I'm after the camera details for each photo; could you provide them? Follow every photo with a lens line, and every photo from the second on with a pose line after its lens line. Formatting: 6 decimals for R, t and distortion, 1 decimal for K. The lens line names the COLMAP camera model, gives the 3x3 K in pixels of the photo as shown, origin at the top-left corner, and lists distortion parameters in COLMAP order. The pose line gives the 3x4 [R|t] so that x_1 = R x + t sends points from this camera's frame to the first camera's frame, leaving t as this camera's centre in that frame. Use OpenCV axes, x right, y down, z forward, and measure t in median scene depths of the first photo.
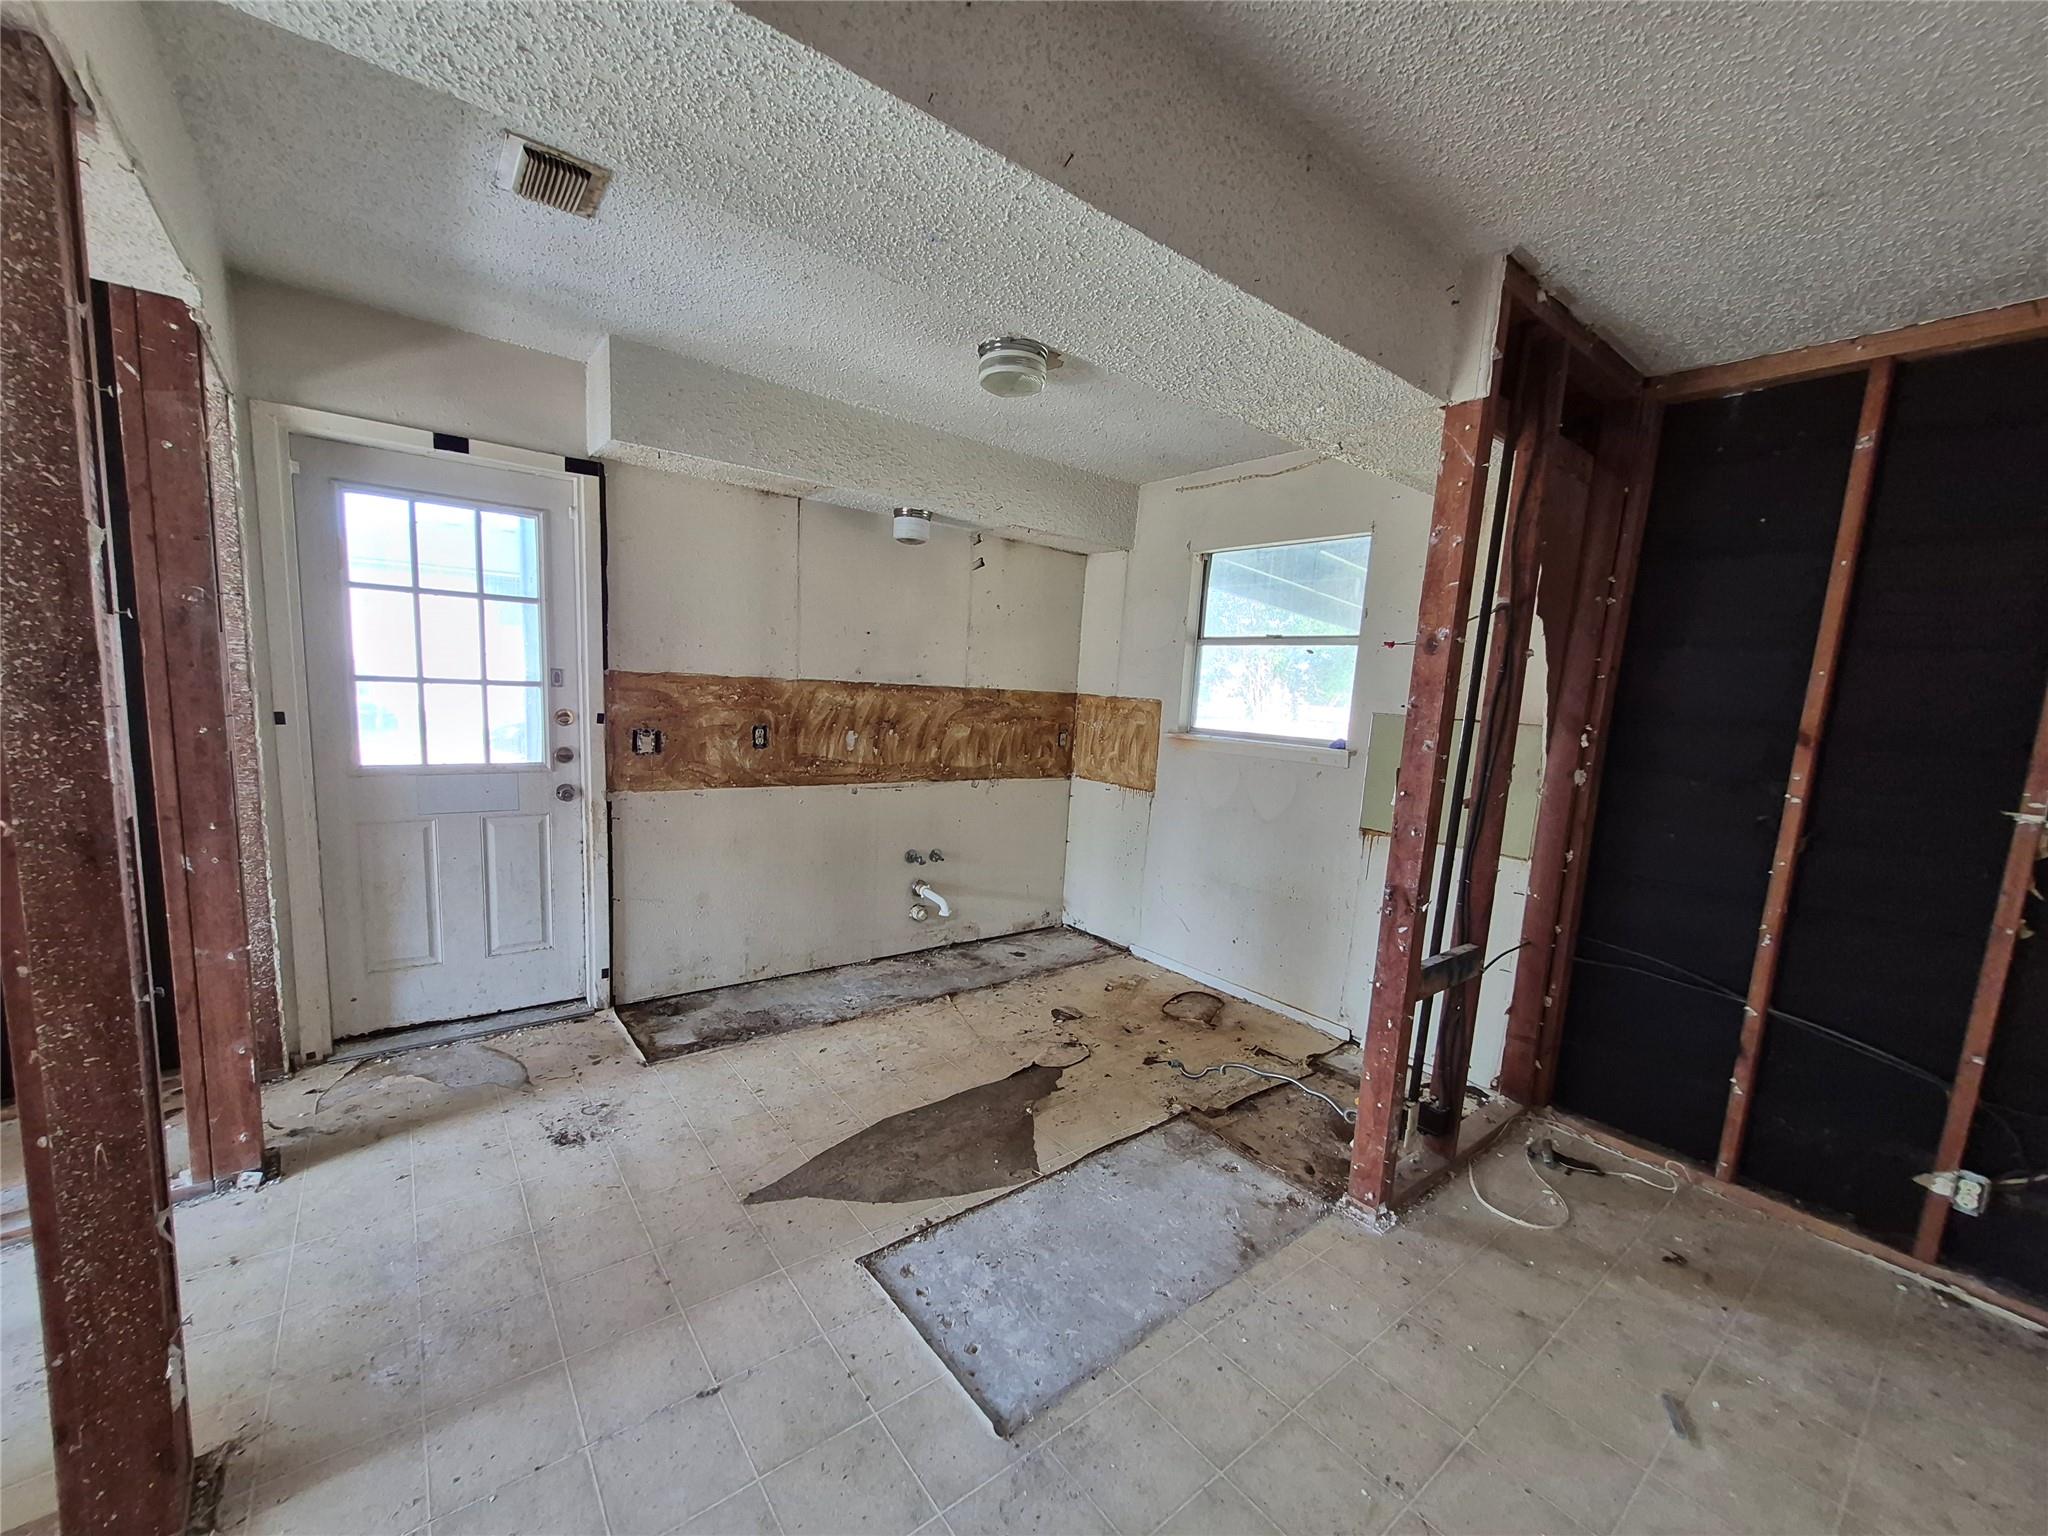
lens RADIAL K [[800.0, 0, 974.1], [0, 800.0, 795.8], [0, 0, 1]] dist [-0.000666, 0.000784]
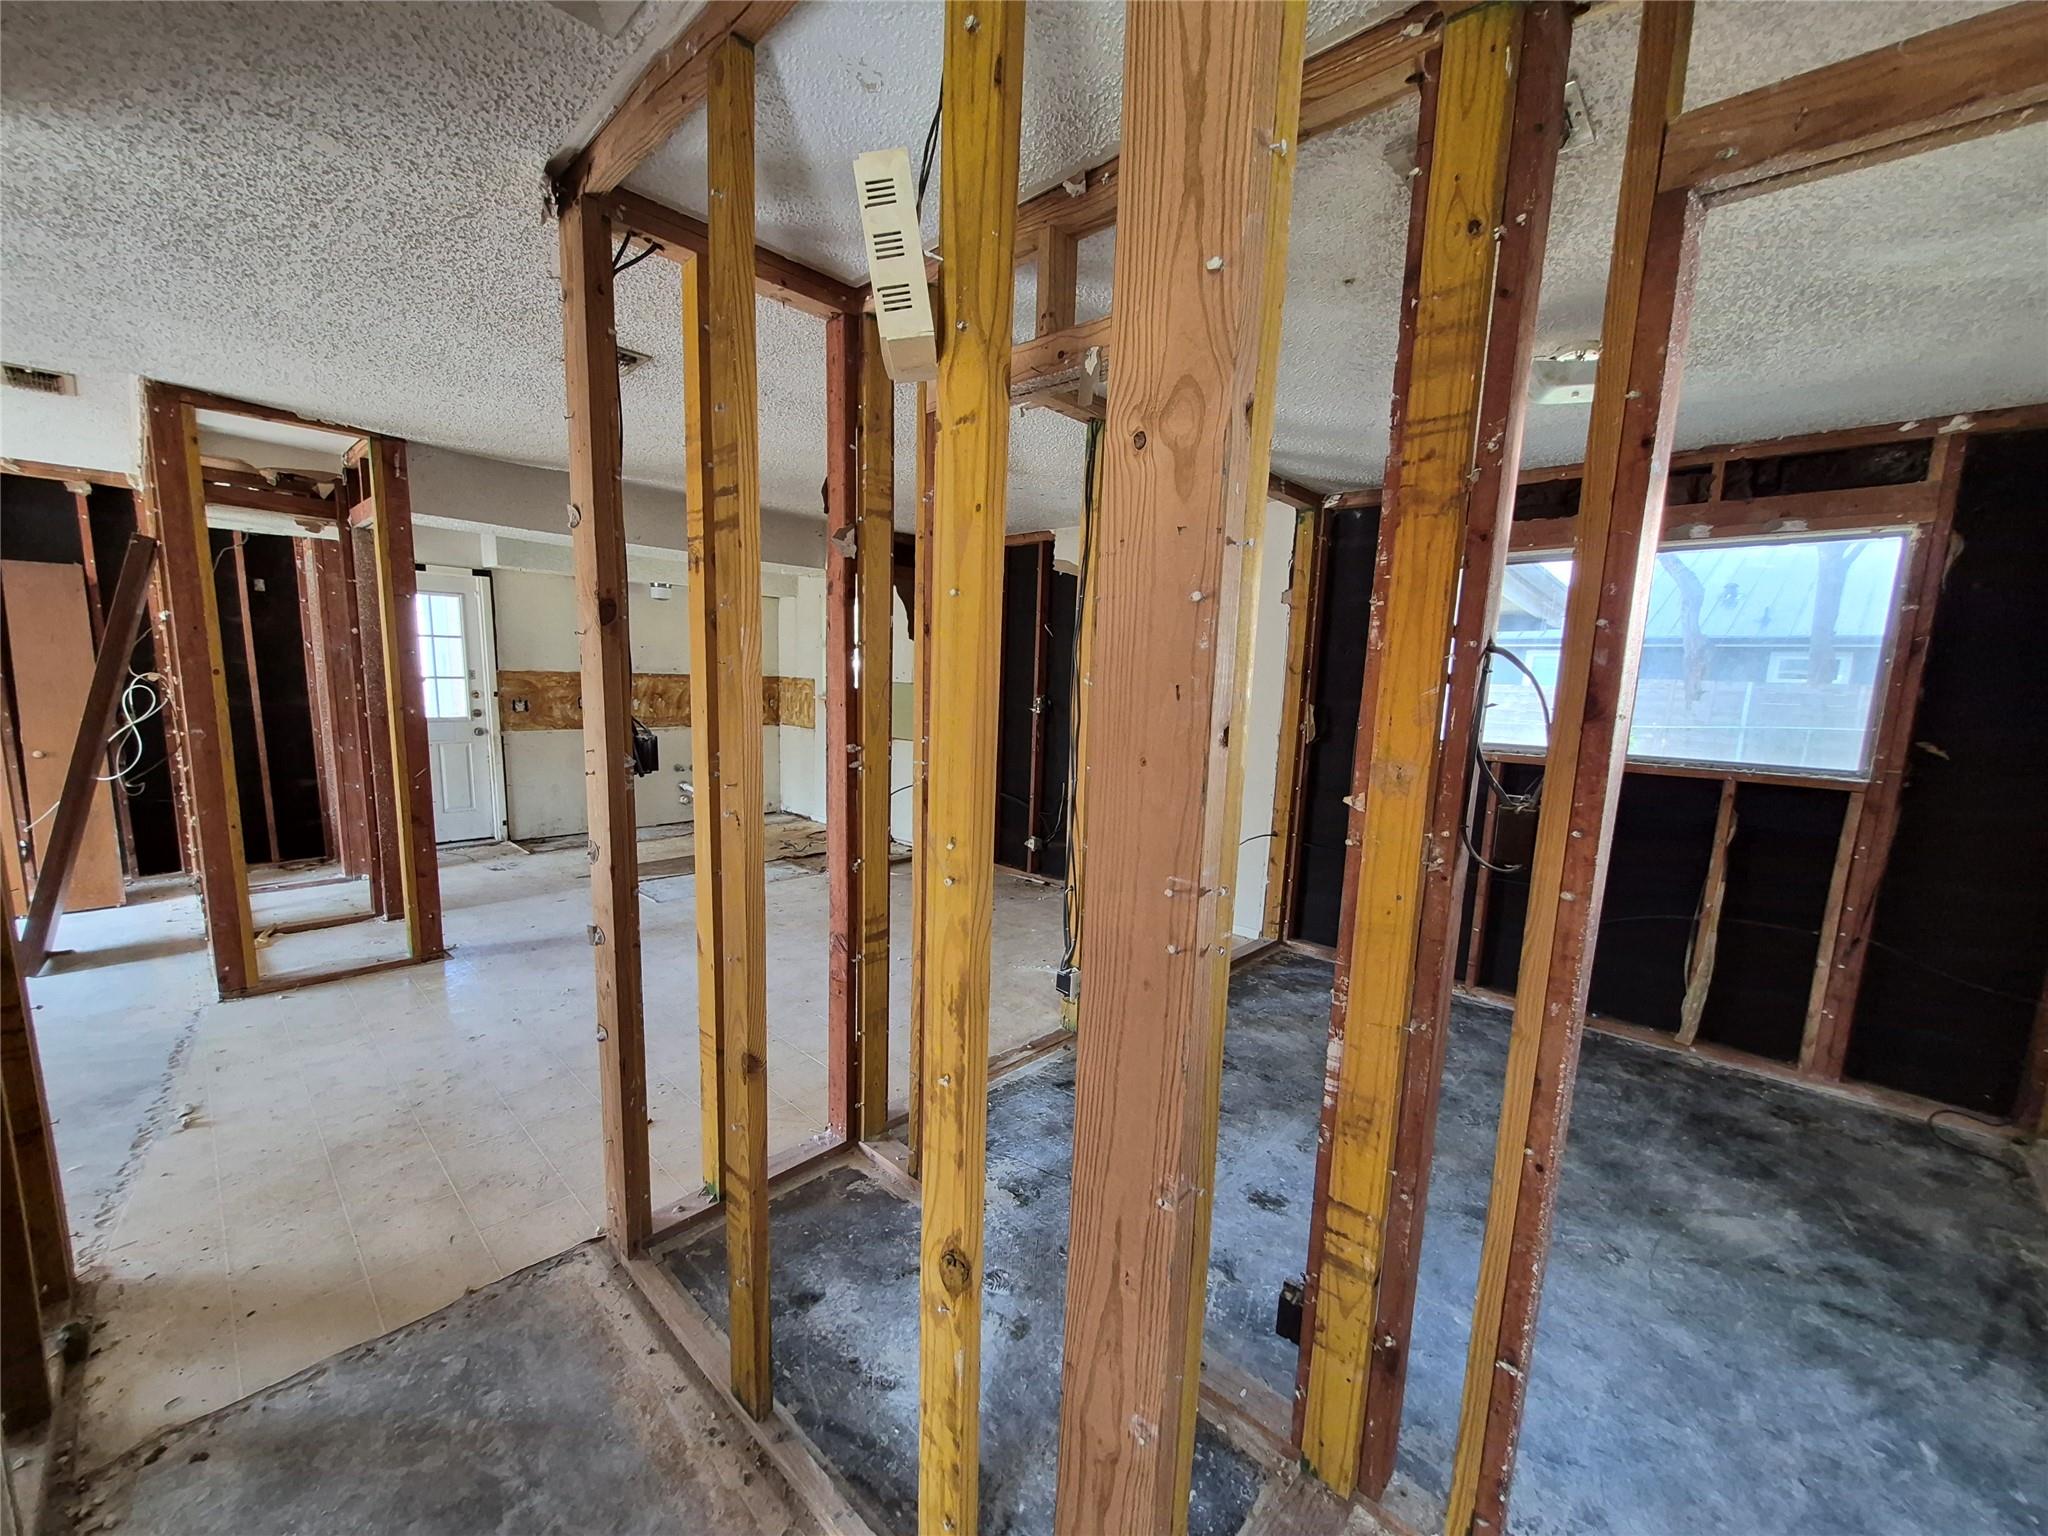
lens RADIAL K [[800.0, 0, 991.6], [0, 800.0, 791.3], [0, 0, 1]] dist [-0.000666, 0.000784]
pose [[0.985345, -0.048100, 0.163653, 0.387117], [0.045770, 0.998790, 0.017977, 0.153205], [-0.164320, -0.010223, 0.986354, -1.092215]]
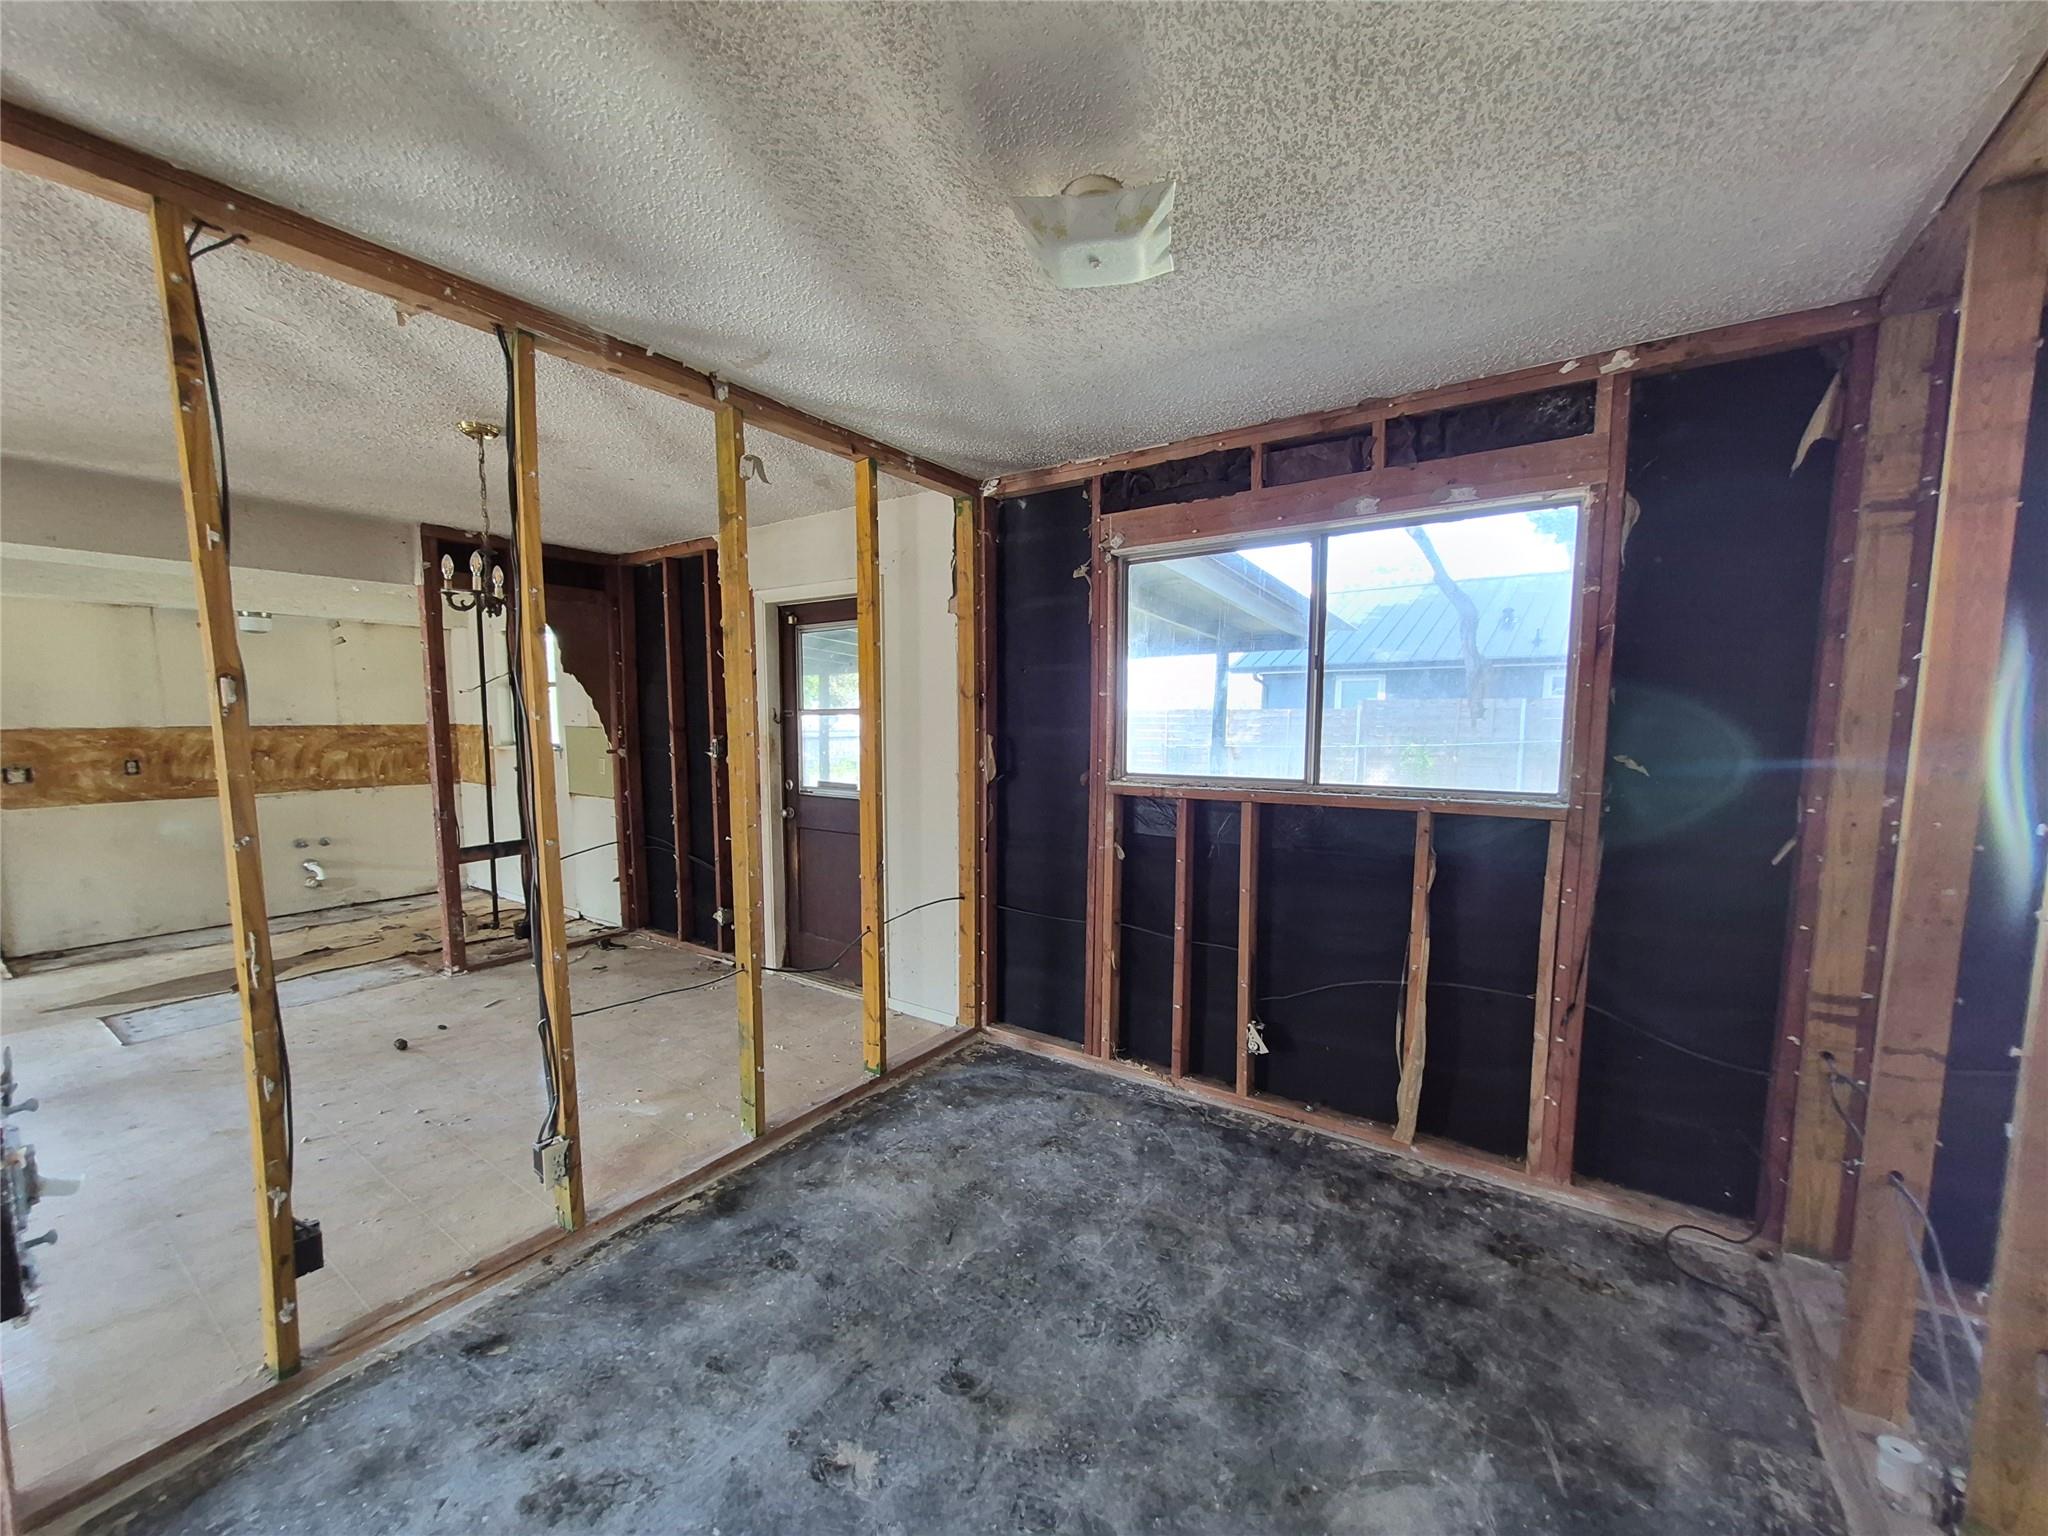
lens RADIAL K [[800.0, 0, 987.3], [0, 800.0, 796.4], [0, 0, 1]] dist [-0.000666, 0.000784]
pose [[0.948478, -0.086752, 0.304734, 0.789963], [0.095566, 0.995323, -0.014096, 0.154209], [-0.302086, 0.042492, 0.952333, -0.896532]]
